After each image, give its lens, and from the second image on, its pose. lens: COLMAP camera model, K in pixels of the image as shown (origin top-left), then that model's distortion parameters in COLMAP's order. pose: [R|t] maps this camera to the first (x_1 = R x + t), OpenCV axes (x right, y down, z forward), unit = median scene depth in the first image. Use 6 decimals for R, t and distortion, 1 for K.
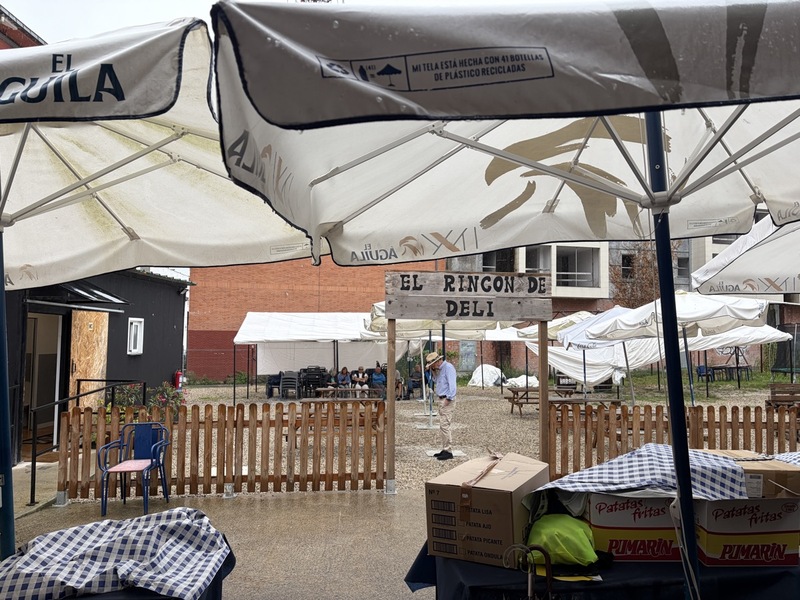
lens RADIAL K [[599.4, 0, 397.7], [0, 599.4, 304.9], [0, 0, 1]] dist [0.062005, -0.070707]
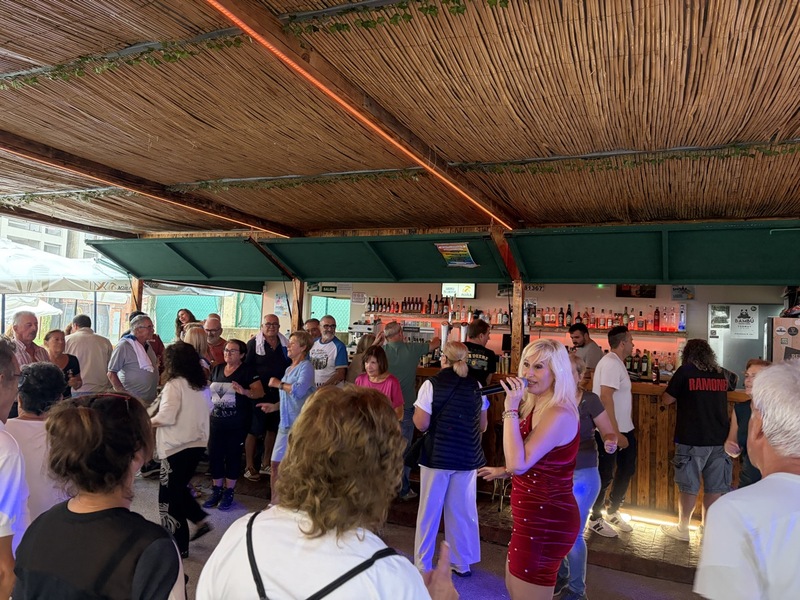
lens RADIAL K [[599.4, 0, 396.3], [0, 599.4, 303.7], [0, 0, 1]] dist [0.062005, -0.070707]
pose [[0.485340, 0.052177, 0.872767, -0.550105], [-0.090560, 0.995849, -0.009175, -0.069739], [-0.869623, -0.074585, 0.488050, -0.982724]]
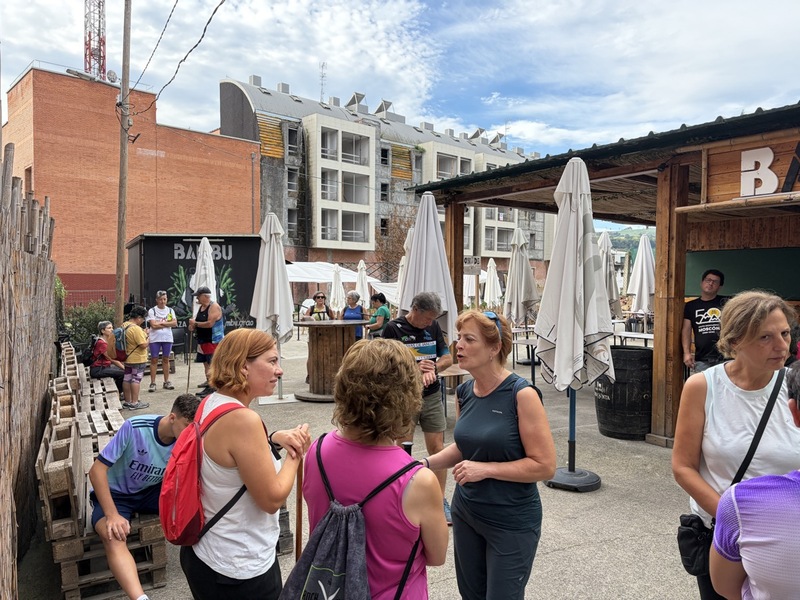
lens RADIAL K [[599.4, 0, 400.0], [0, 599.4, 297.7], [0, 0, 1]] dist [0.062005, -0.070707]
pose [[0.872956, -0.016147, 0.487532, -1.301686], [-0.026235, 0.996451, 0.079977, -0.073080], [-0.487093, -0.082607, 0.869434, -1.085943]]
